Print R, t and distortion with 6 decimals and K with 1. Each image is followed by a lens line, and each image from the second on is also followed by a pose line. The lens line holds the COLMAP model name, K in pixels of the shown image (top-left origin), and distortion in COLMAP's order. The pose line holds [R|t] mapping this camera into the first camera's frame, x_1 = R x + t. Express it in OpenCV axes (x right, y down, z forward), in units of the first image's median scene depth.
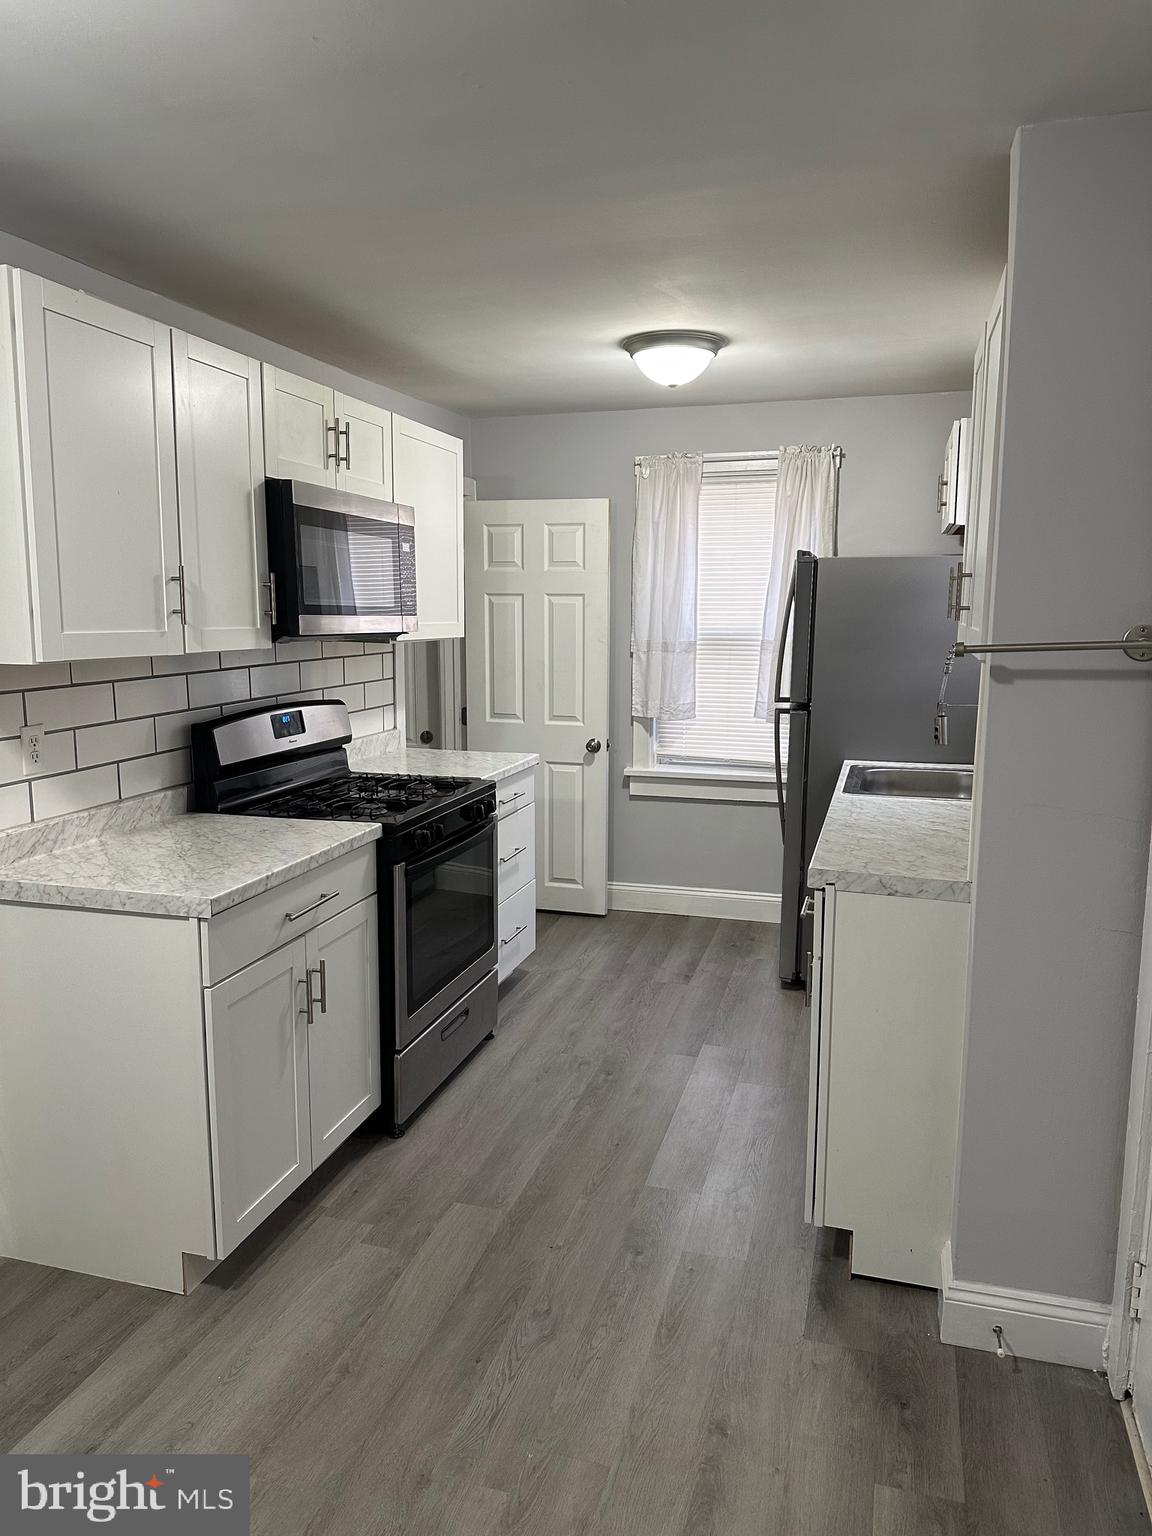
lens RADIAL K [[1077.1, 0, 582.4], [0, 1077.1, 768.3], [0, 0, 1]] dist [0.051530, -0.041036]
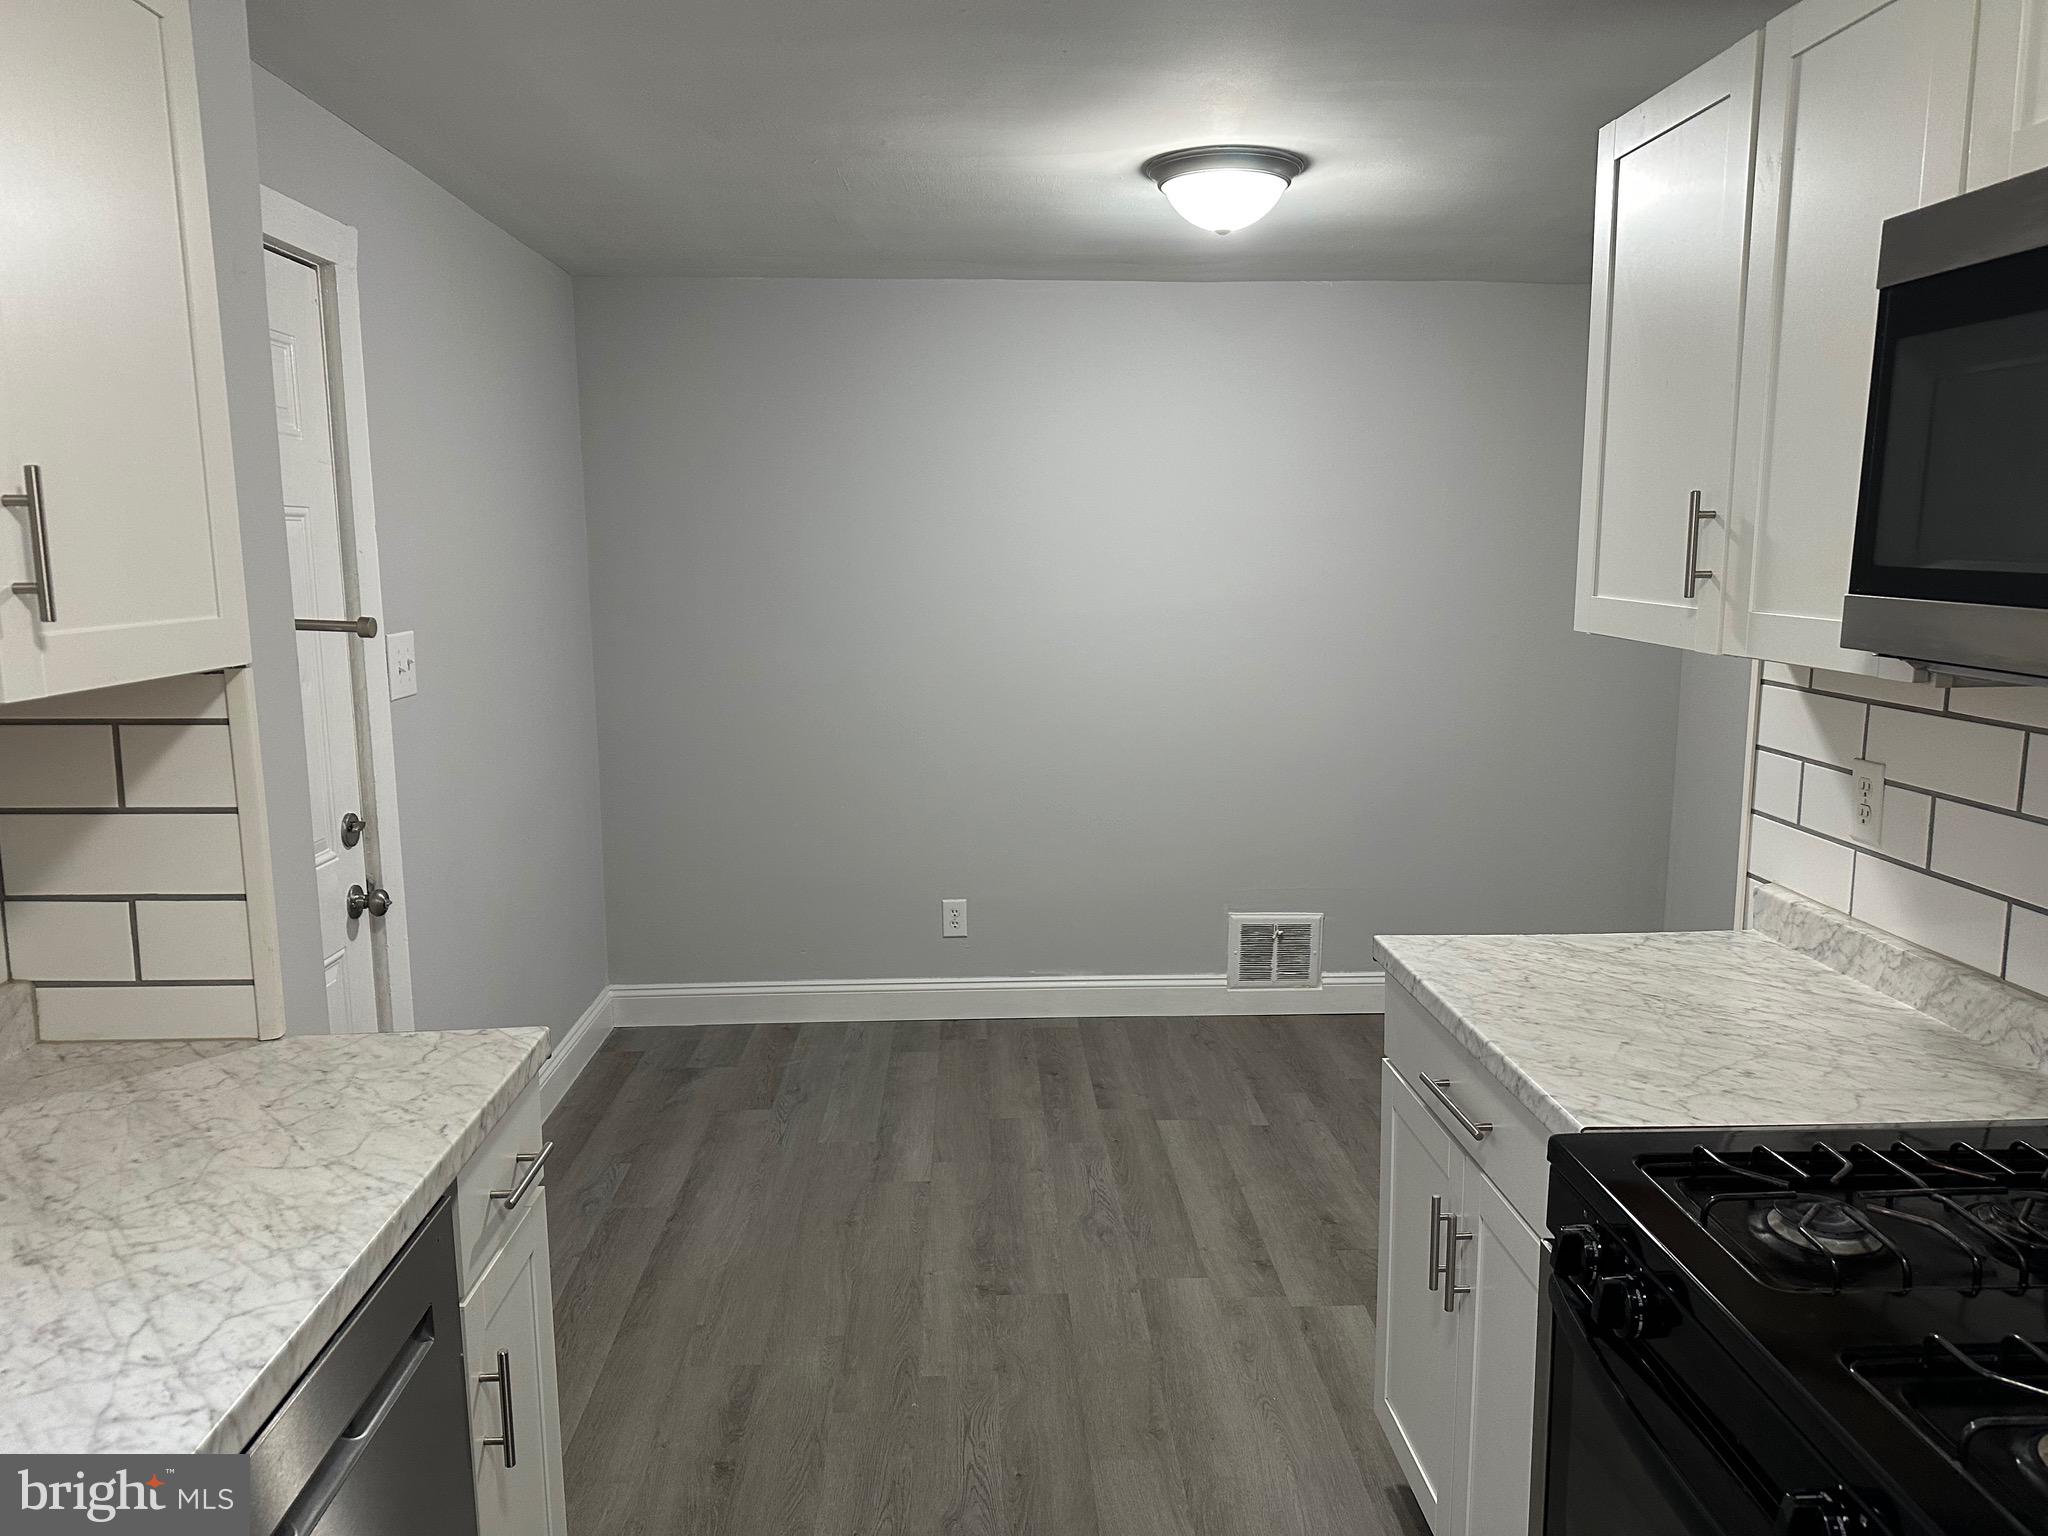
lens RADIAL K [[1436.1, 0, 1017.6], [0, 1436.1, 774.4], [0, 0, 1]] dist [0.051530, -0.041036]
pose [[-0.948629, 0.056014, -0.311391, 0.139678], [-0.043511, 0.951755, 0.303758, -0.189894], [0.313383, 0.301703, -0.900426, 1.172373]]
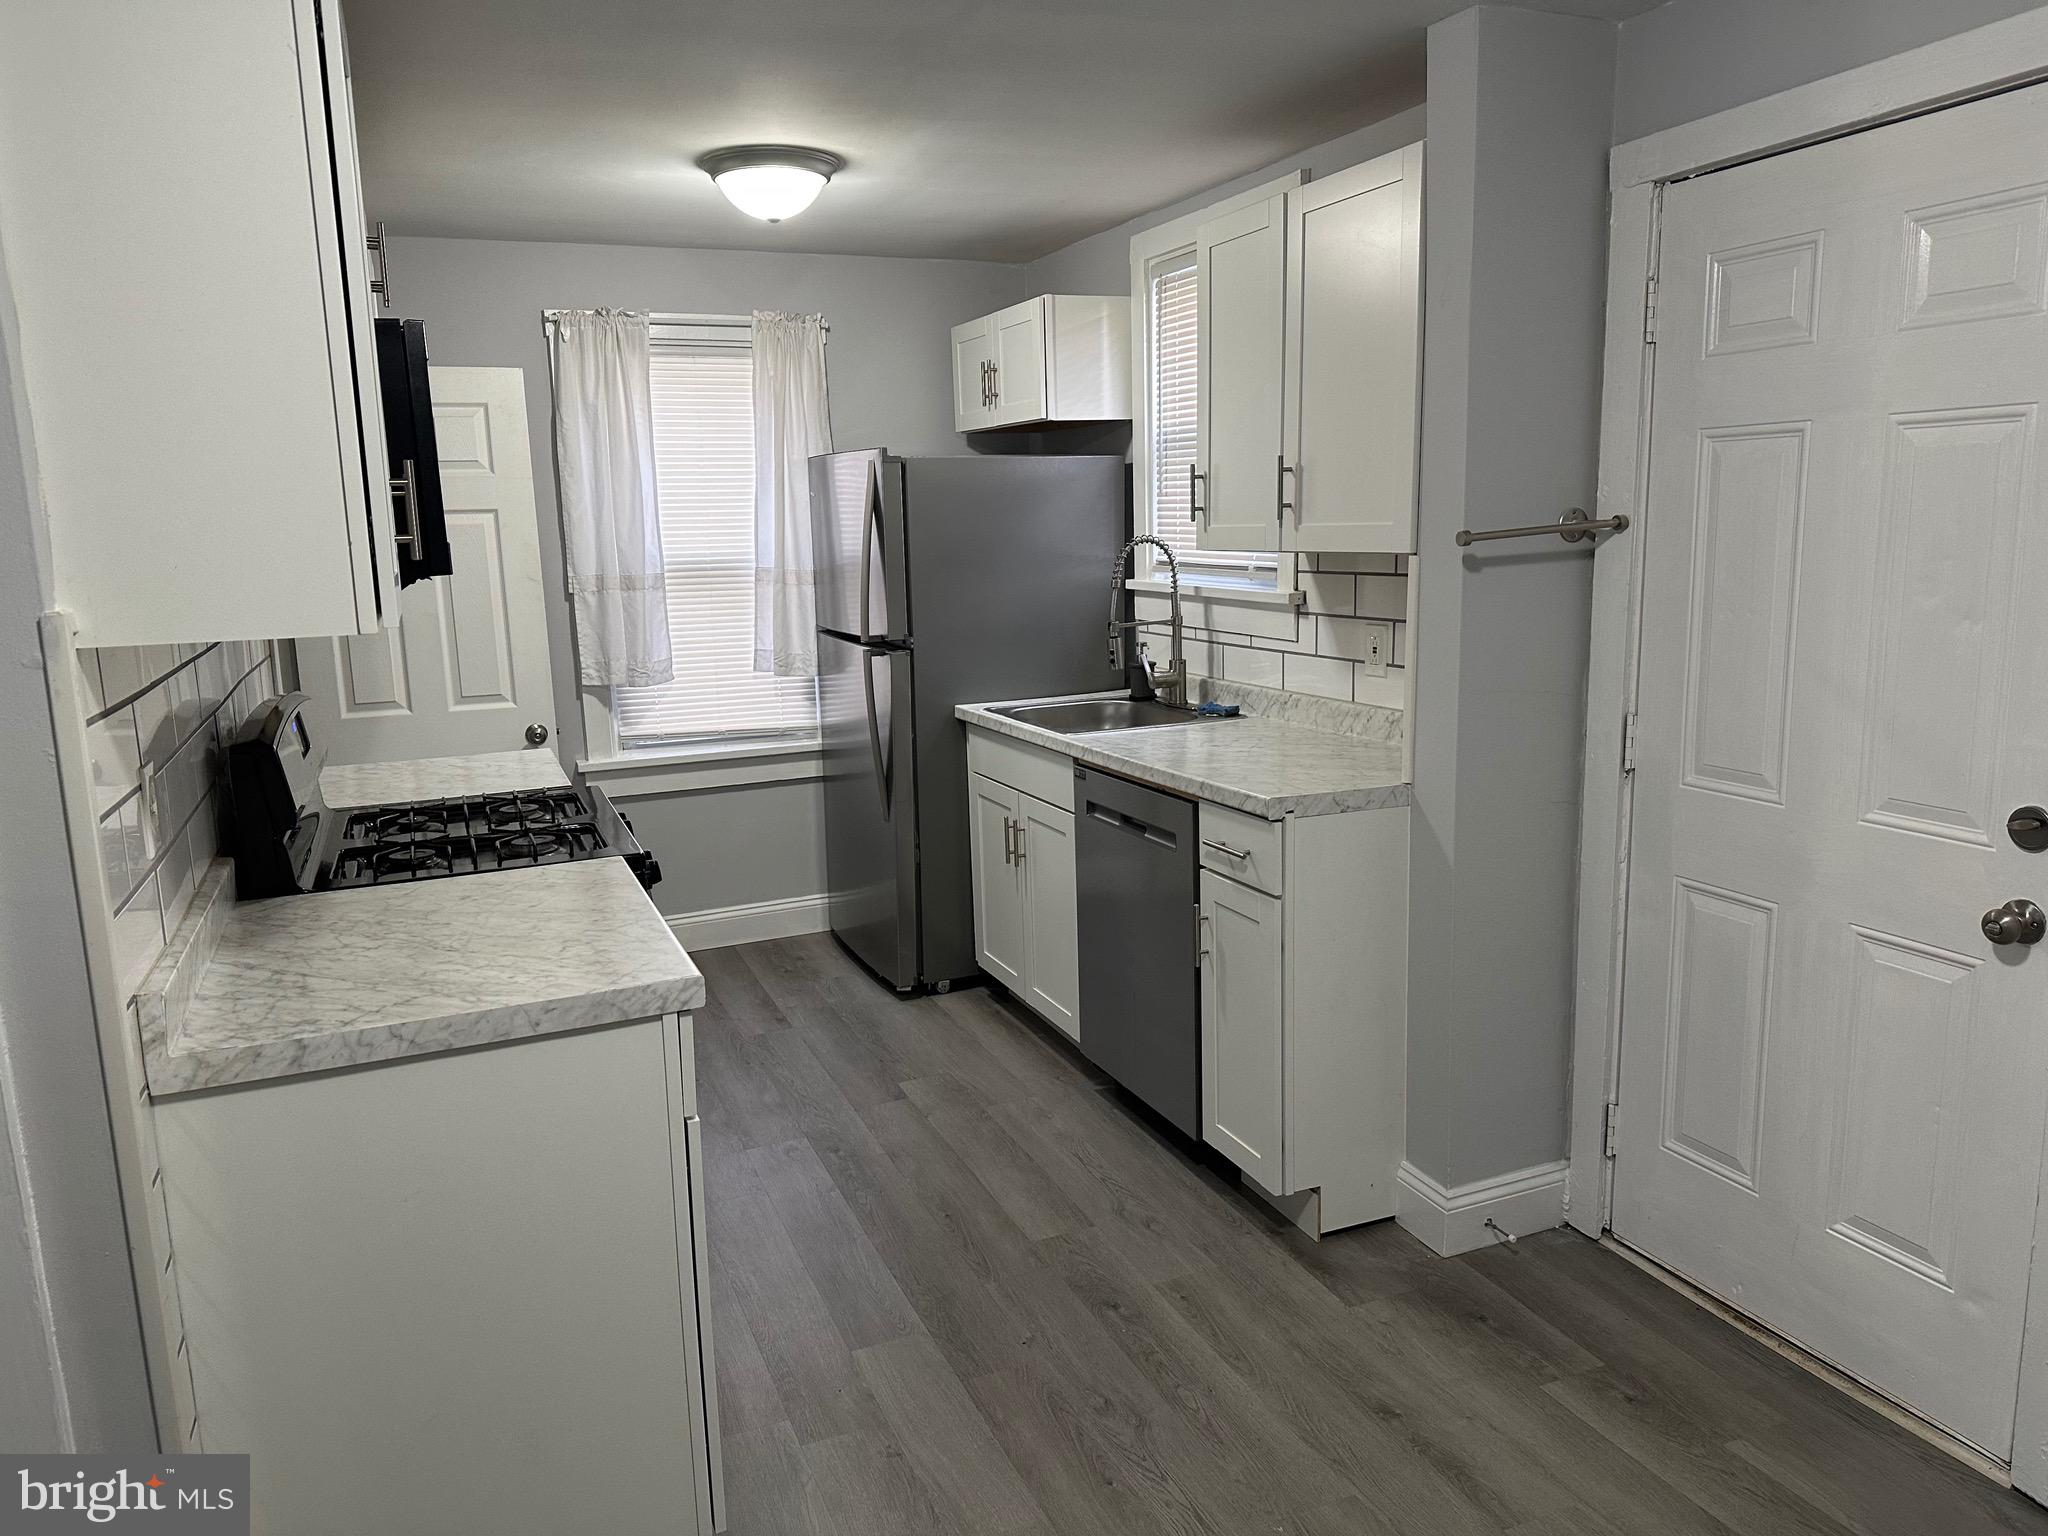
lens RADIAL K [[1436.1, 0, 1029.2], [0, 1436.1, 770.1], [0, 0, 1]] dist [0.051530, -0.041036]
pose [[0.773689, -0.135967, 0.618804, -0.455296], [0.127885, 0.990112, 0.057660, -0.016337], [-0.620525, 0.034525, 0.783426, 0.133638]]
